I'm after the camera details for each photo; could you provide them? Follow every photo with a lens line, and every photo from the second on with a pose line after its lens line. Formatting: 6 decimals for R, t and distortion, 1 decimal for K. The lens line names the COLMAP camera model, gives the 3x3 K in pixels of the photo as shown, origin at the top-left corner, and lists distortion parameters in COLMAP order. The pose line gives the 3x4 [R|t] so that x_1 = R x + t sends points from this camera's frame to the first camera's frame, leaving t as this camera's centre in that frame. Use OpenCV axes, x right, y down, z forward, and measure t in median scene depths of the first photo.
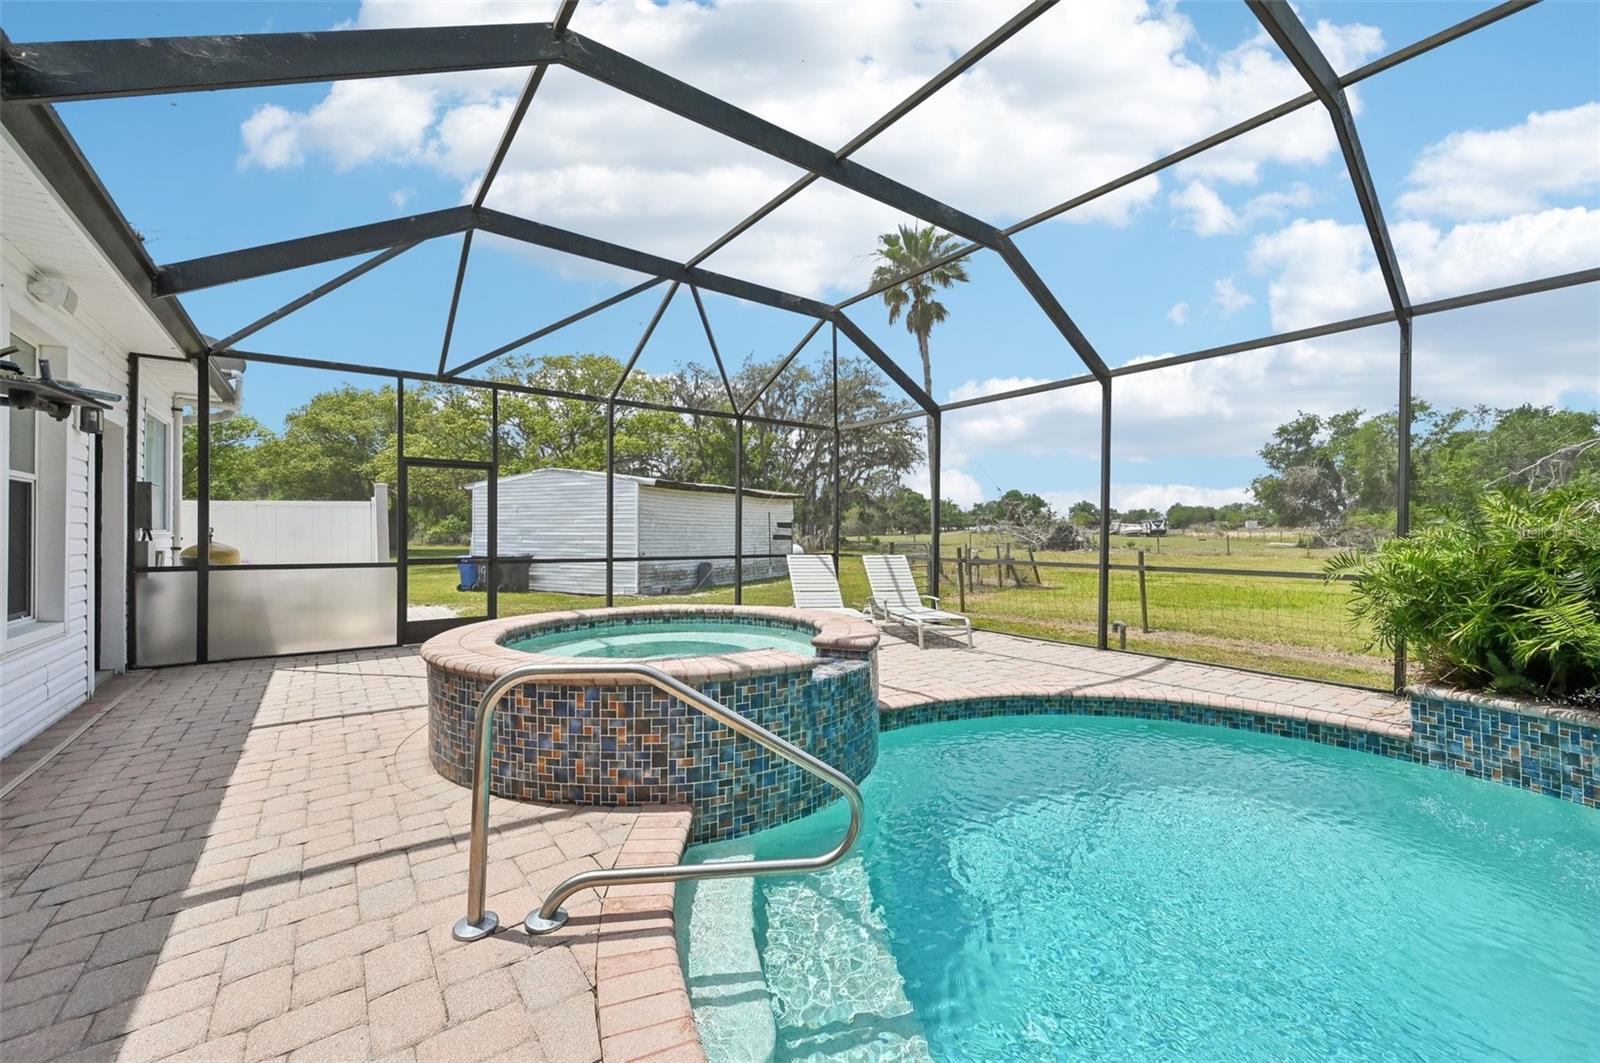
lens RADIAL K [[640.4, 0, 800.0], [0, 640.4, 531.5], [0, 0, 1]] dist [0.001063, -0.000103]
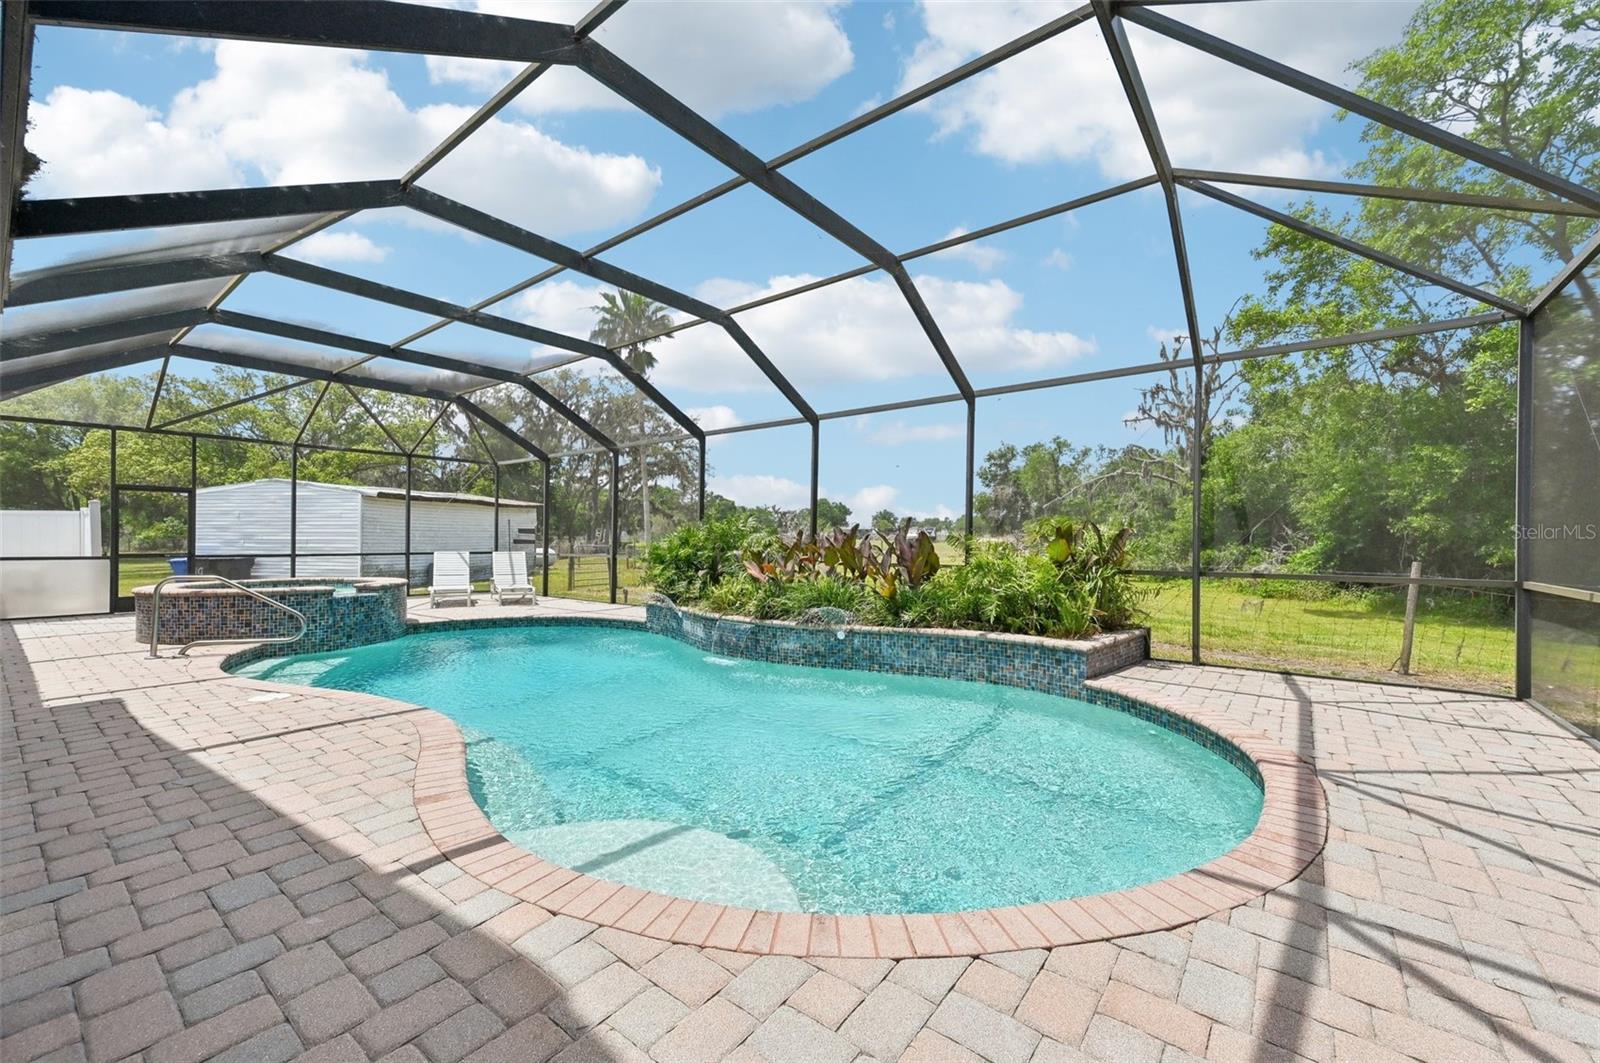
lens RADIAL K [[640.4, 0, 800.0], [0, 640.4, 531.5], [0, 0, 1]] dist [0.001063, -0.000103]
pose [[0.962180, 0.004525, 0.272377, 0.142133], [-0.002144, 0.999957, -0.009037, 0.000327], [-0.272406, 0.008111, 0.962148, -0.244055]]
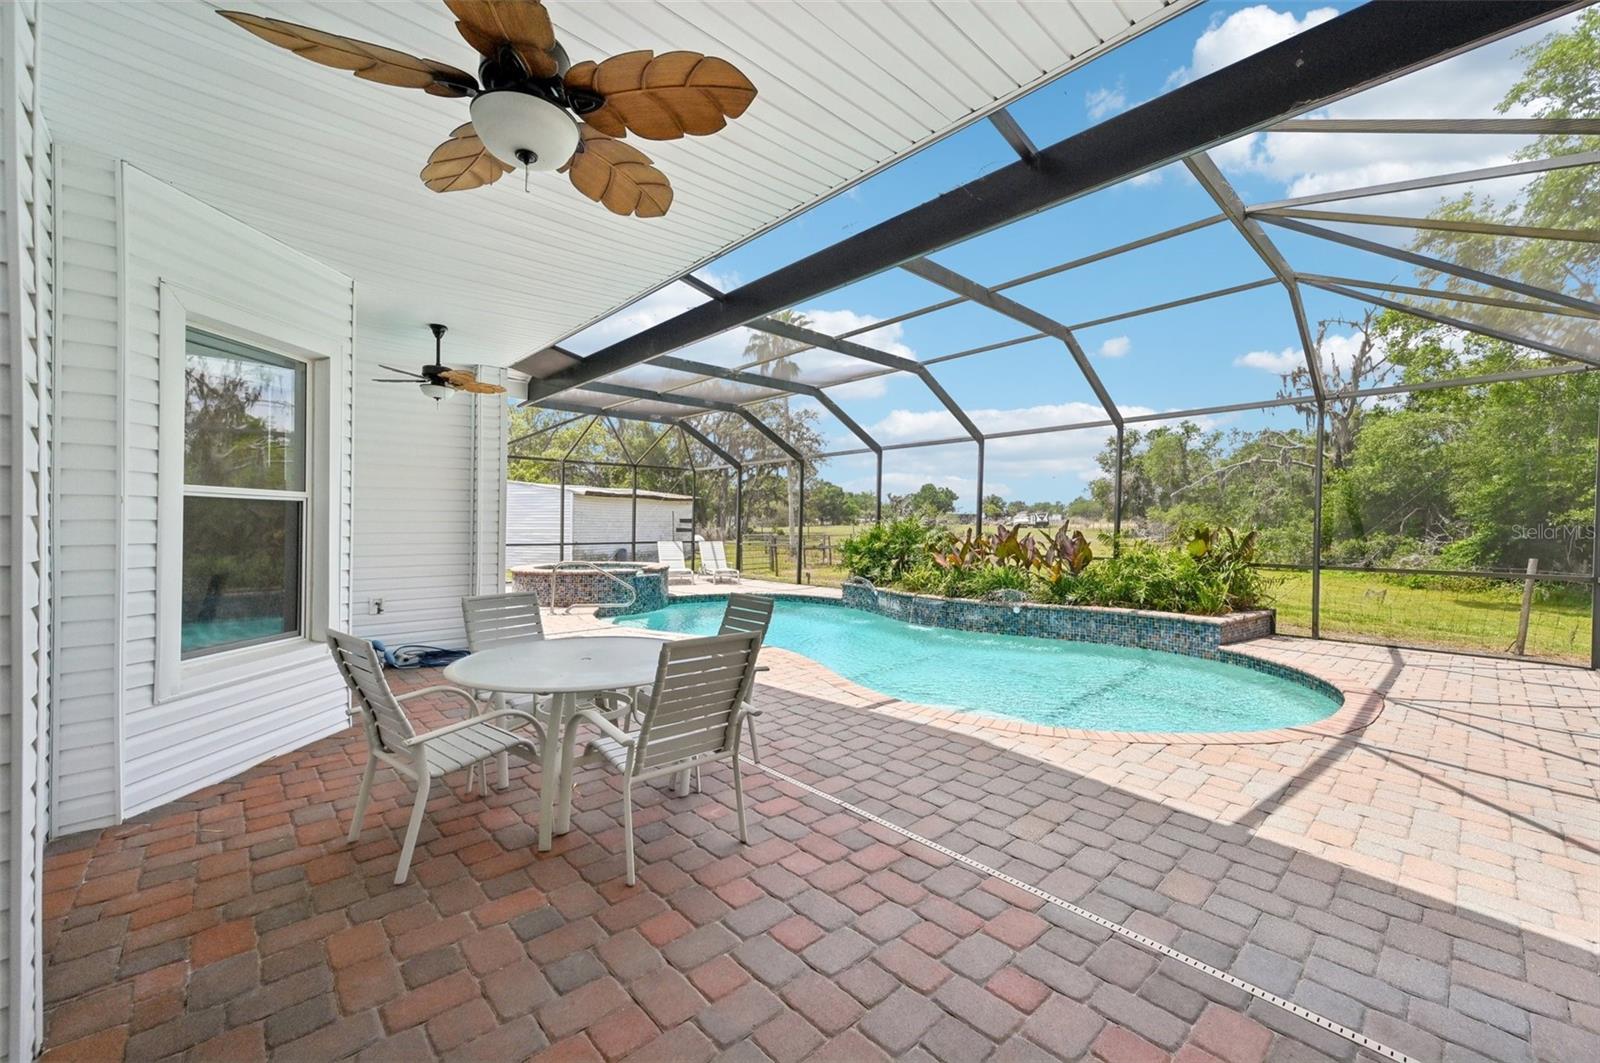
lens RADIAL K [[627.8, 0, 800.0], [0, 627.8, 531.5], [0, 0, 1]] dist [0.000559, -0.000216]
pose [[0.993802, -0.000773, 0.111163, 0.069748], [-0.000898, 0.999887, 0.014978, -0.007944], [-0.111163, -0.014985, 0.993689, -0.327088]]
